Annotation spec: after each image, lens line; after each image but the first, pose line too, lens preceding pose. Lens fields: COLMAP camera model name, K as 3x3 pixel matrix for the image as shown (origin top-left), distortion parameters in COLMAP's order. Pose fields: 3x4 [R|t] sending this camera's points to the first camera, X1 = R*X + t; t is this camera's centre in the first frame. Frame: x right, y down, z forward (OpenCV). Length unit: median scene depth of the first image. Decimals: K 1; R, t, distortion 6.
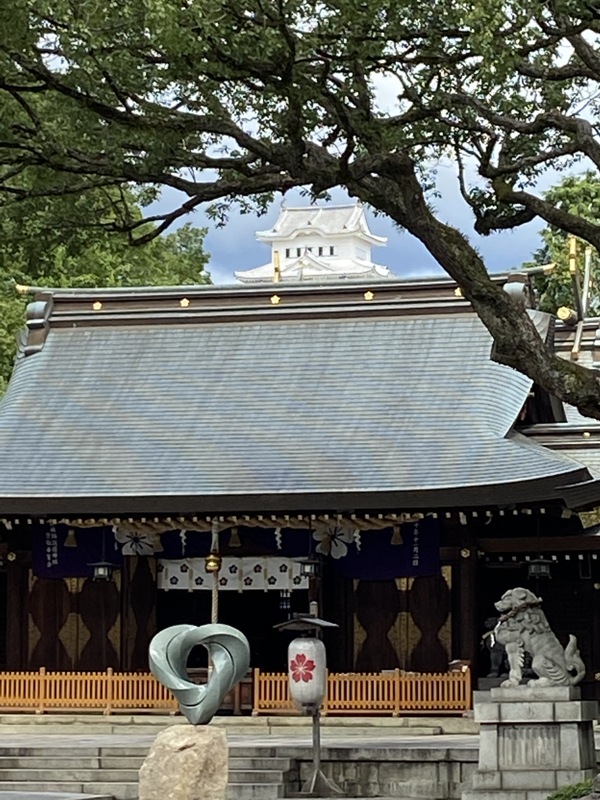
lens RADIAL K [[2726.7, 0, 300.2], [0, 2726.7, 399.3], [0, 0, 1]] dist [-0.033416, 0.000000]
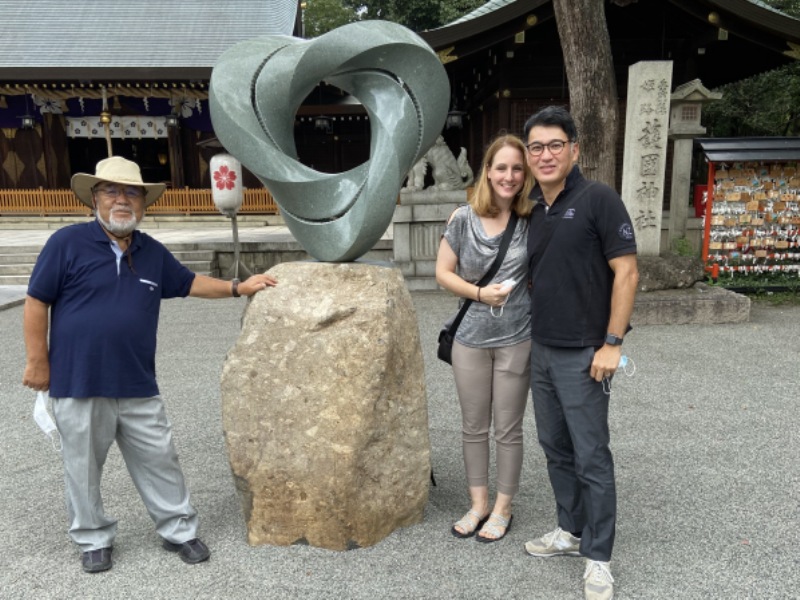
lens RADIAL K [[793.3, 0, 405.4], [0, 793.3, 365.6], [0, 0, 1]] dist [0.029198, 0.000000]
pose [[0.934536, -0.086825, 0.345113, -0.052718], [-0.022897, 0.953100, 0.301789, 0.067236], [-0.355131, -0.289935, 0.888718, 0.614074]]
